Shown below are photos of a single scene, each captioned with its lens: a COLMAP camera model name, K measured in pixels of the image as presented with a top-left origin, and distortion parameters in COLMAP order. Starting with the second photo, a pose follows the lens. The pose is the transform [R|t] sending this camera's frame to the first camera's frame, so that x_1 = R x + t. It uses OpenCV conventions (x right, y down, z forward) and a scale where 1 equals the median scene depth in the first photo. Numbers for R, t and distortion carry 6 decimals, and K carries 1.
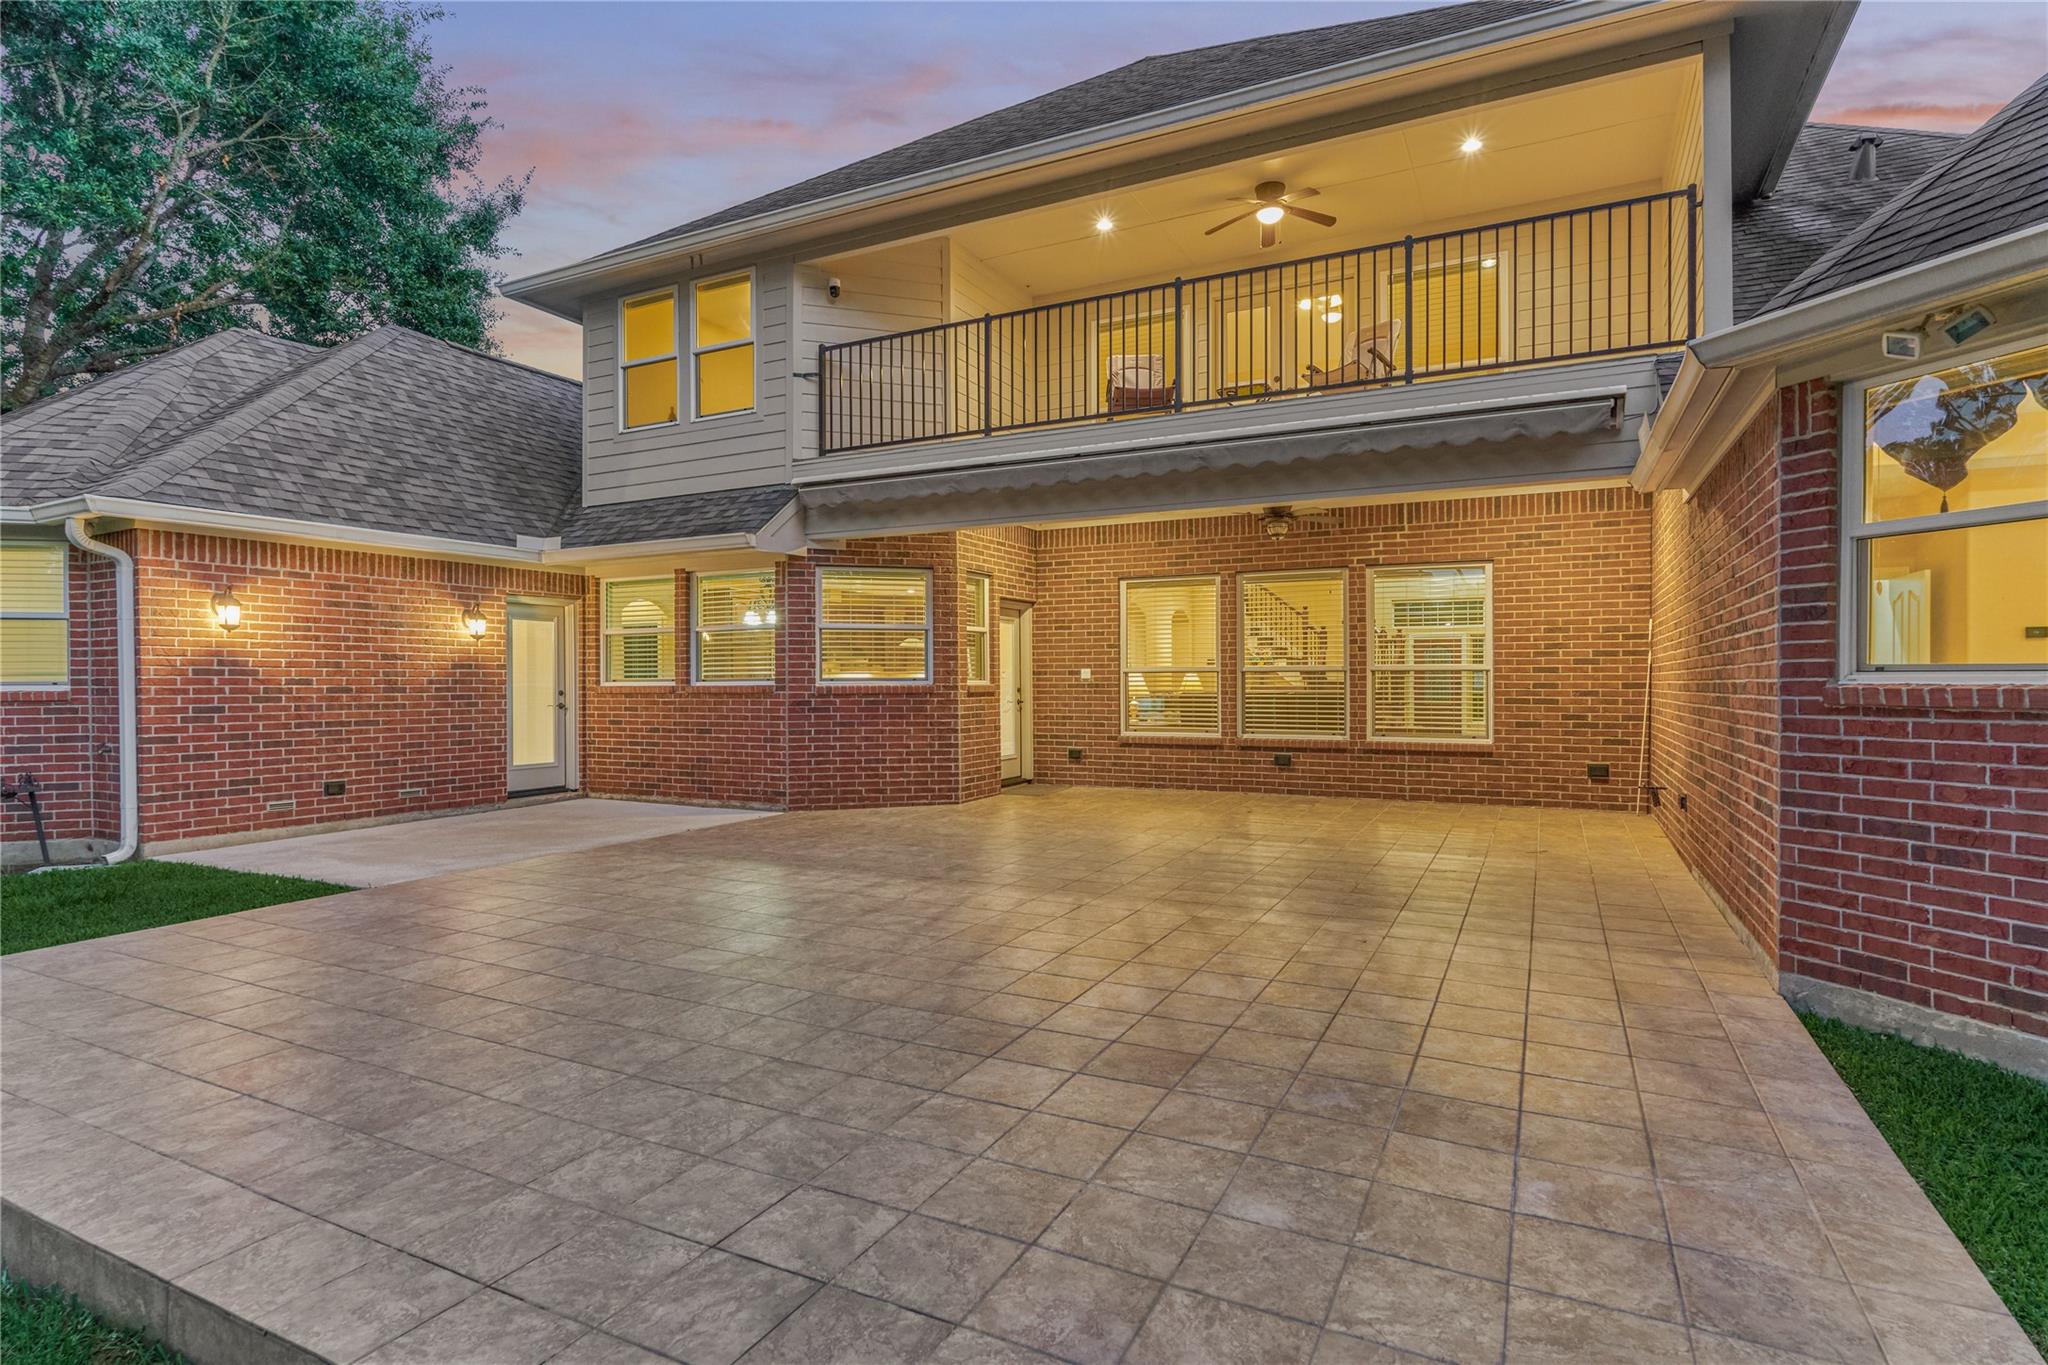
lens RADIAL K [[1029.5, 0, 1028.9], [0, 1029.5, 686.5], [0, 0, 1]] dist [-0.003717, 0.000789]
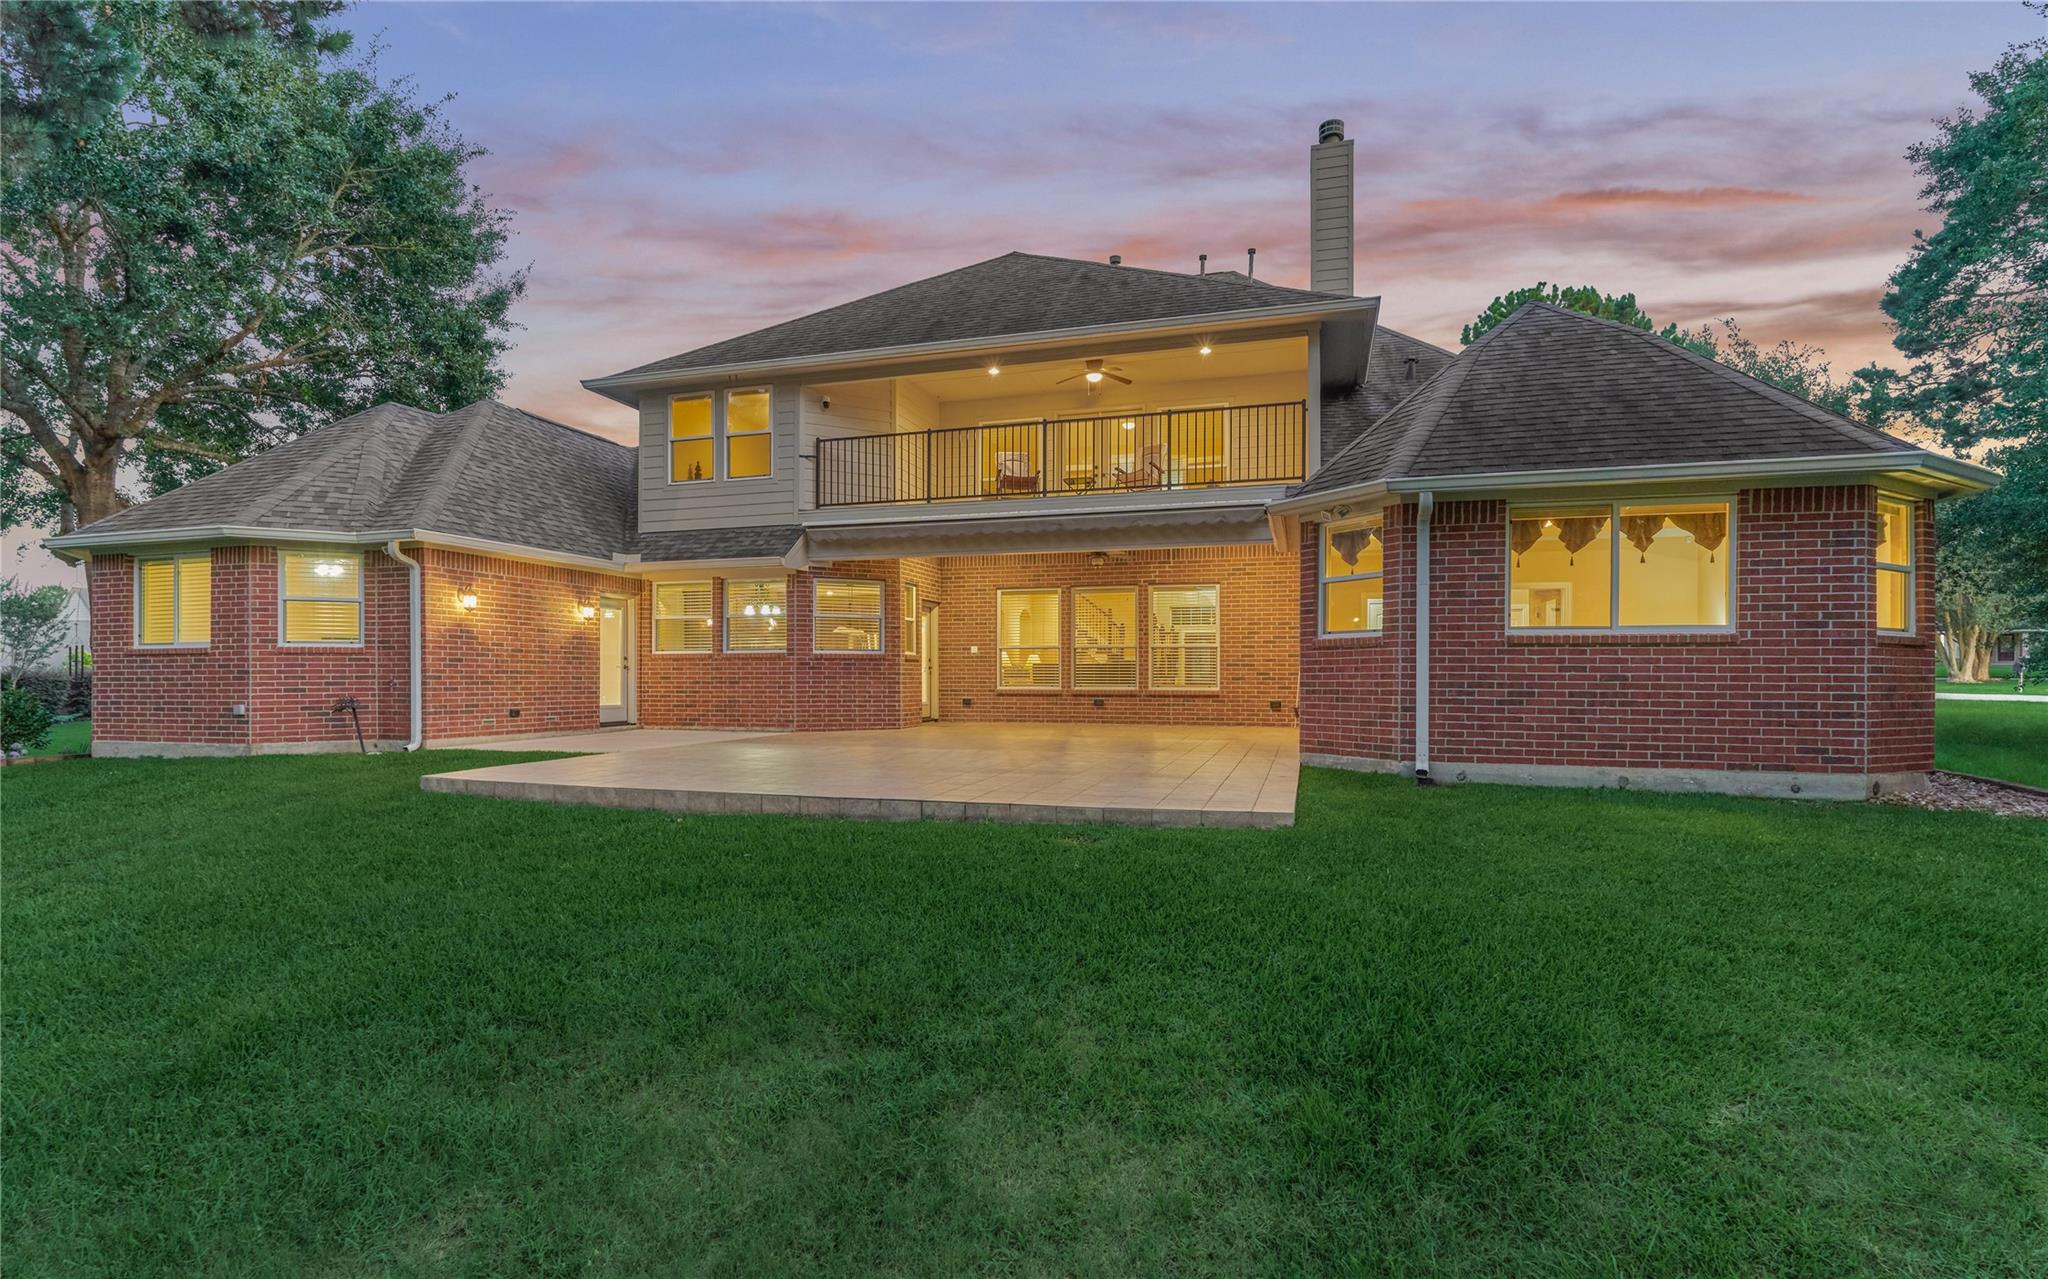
lens RADIAL K [[980.2, 0, 1007.9], [0, 980.2, 676.6], [0, 0, 1]] dist [0.000139, -0.000307]
pose [[0.986263, 0.005420, 0.165093, -0.159177], [-0.003917, 0.999948, -0.009428, 0.048255], [-0.165136, 0.008652, 0.986233, -0.531409]]
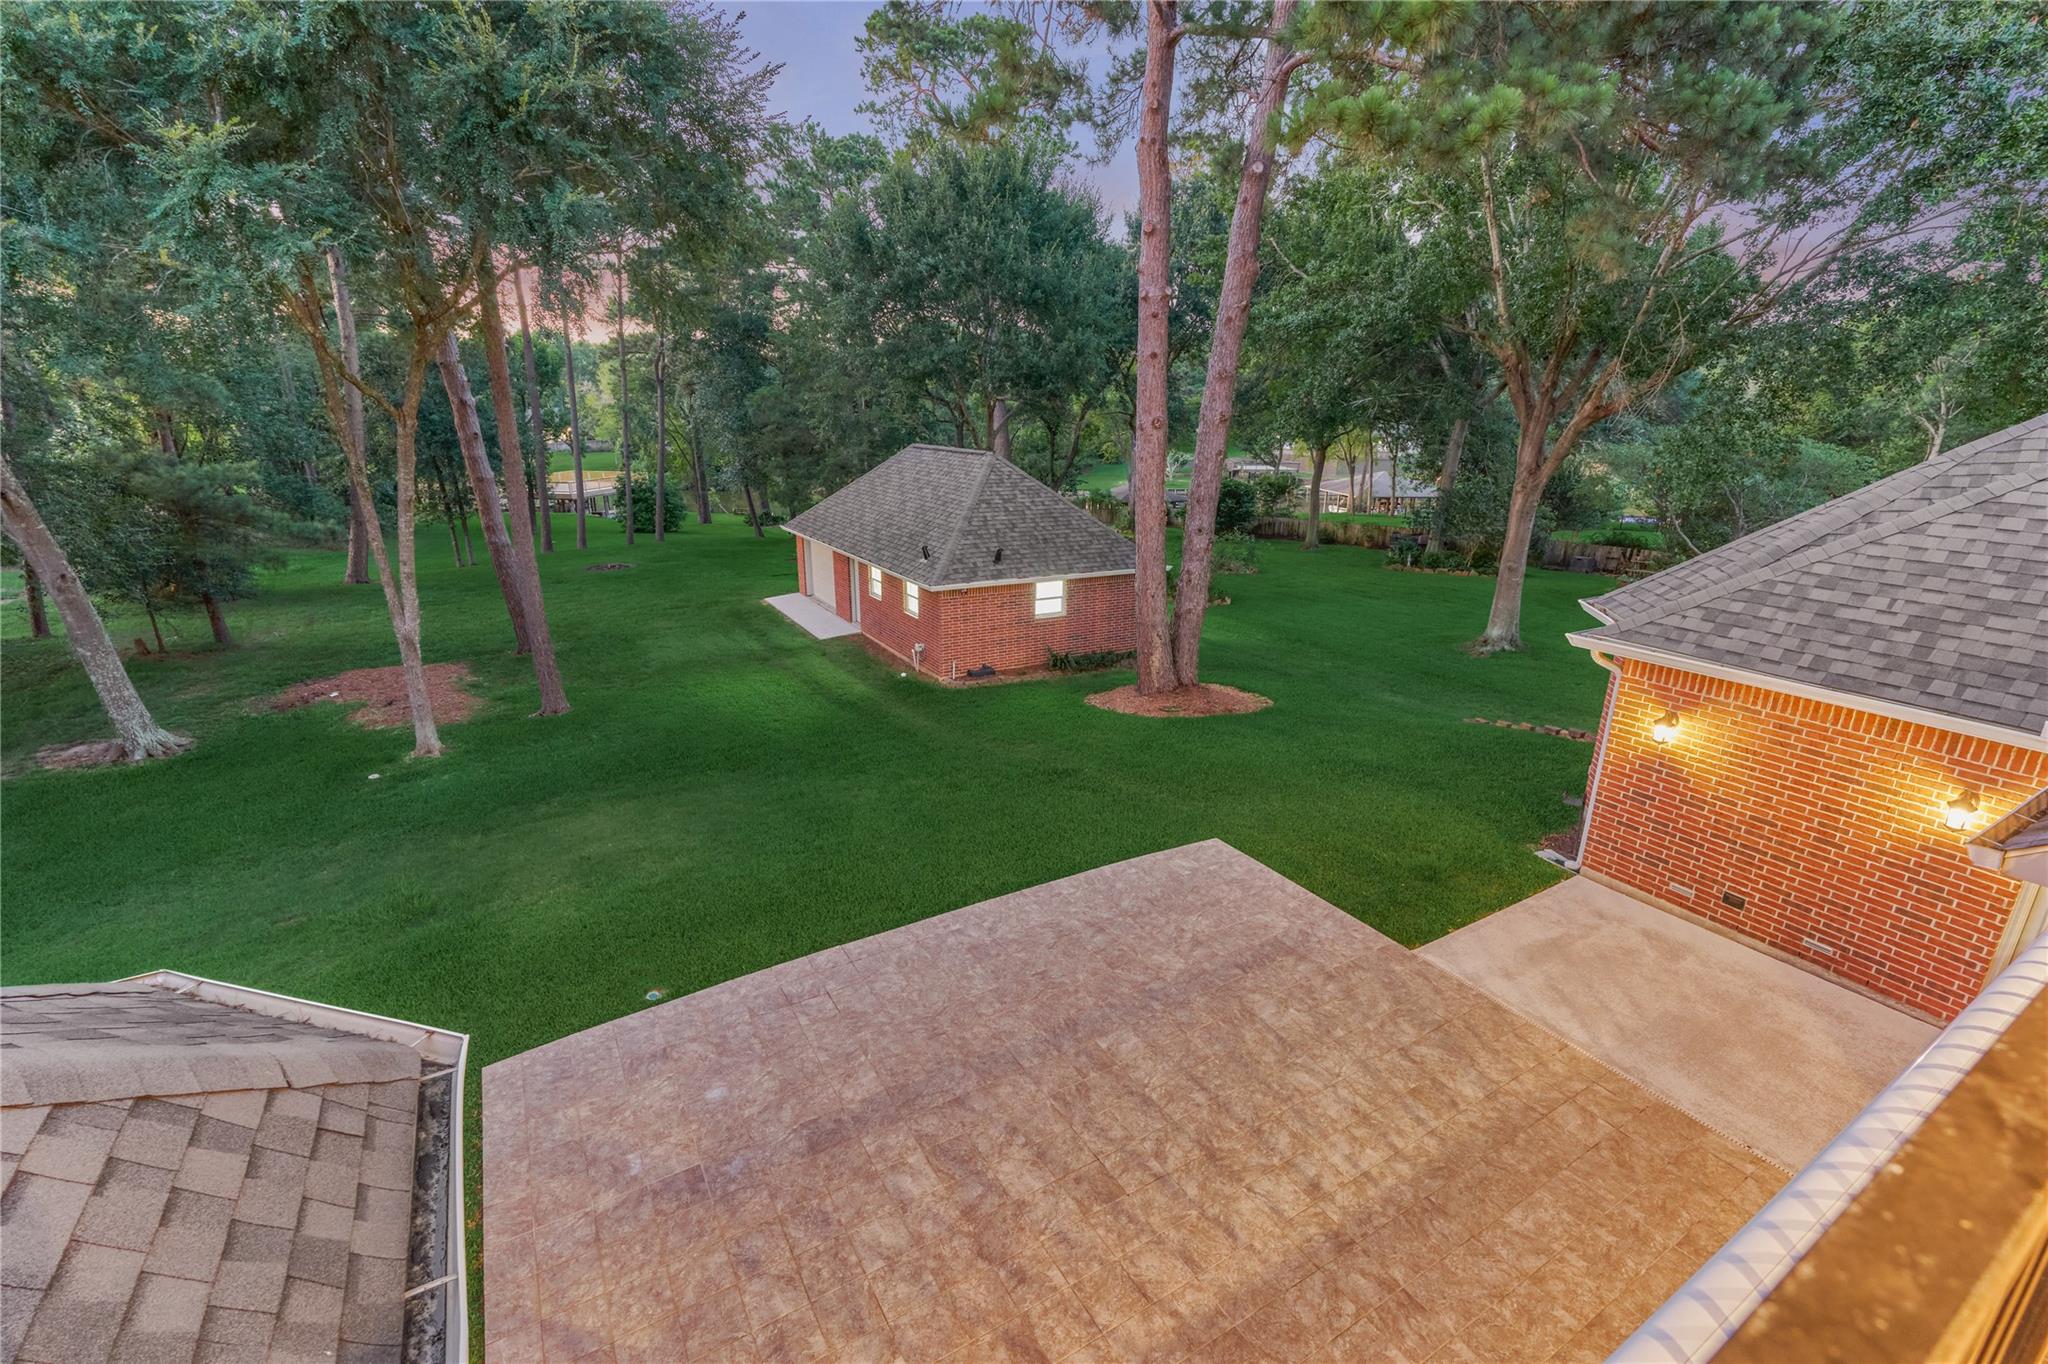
lens RADIAL K [[888.1, 0, 1022.9], [0, 888.1, 682.5], [0, 0, 1]] dist [0.000432, 0.000028]
pose [[-0.538855, 0.256118, -0.802520, 0.377210], [-0.010267, 0.950594, 0.310268, -0.358289], [0.842336, 0.175429, -0.509602, 0.711710]]
